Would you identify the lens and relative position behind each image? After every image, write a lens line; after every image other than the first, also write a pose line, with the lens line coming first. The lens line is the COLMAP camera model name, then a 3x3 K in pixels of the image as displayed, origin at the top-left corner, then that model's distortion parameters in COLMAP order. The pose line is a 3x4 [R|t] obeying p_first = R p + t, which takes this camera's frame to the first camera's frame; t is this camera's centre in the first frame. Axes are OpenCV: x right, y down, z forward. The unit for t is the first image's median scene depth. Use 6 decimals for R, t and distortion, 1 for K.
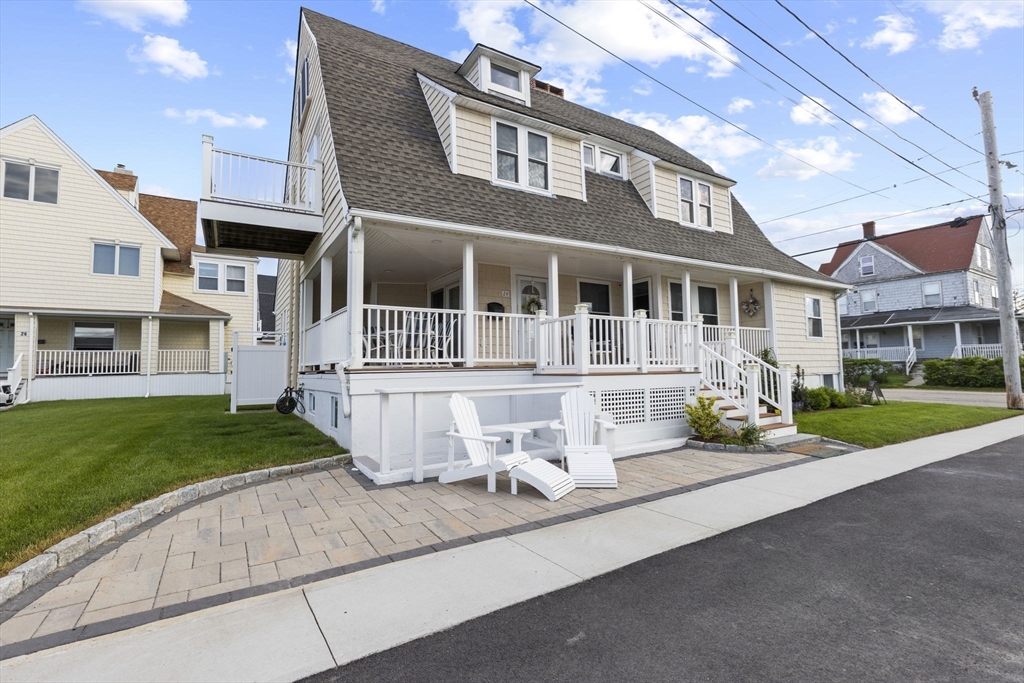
lens RADIAL K [[461.8, 0, 512.0], [0, 461.8, 341.5], [0, 0, 1]] dist [-0.001720, 0.001004]
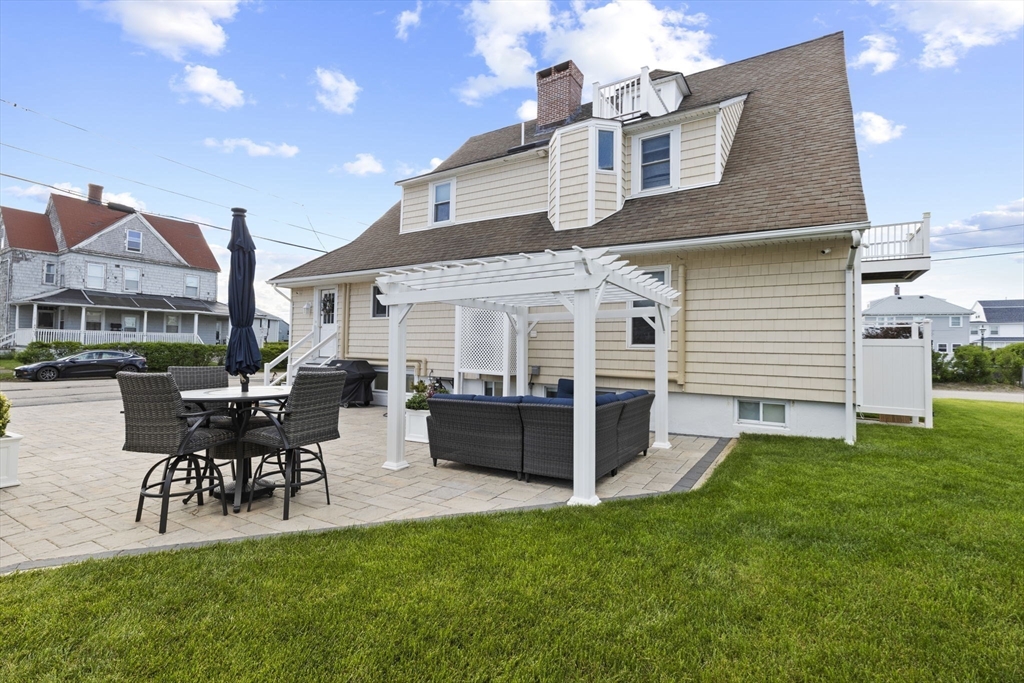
lens RADIAL K [[461.8, 0, 512.0], [0, 461.8, 341.5], [0, 0, 1]] dist [-0.001720, 0.001004]
pose [[-0.454312, 0.019720, 0.890624, -0.380264], [-0.056080, 0.997139, -0.050685, 0.038305], [-0.889076, -0.072973, -0.451906, 0.745299]]
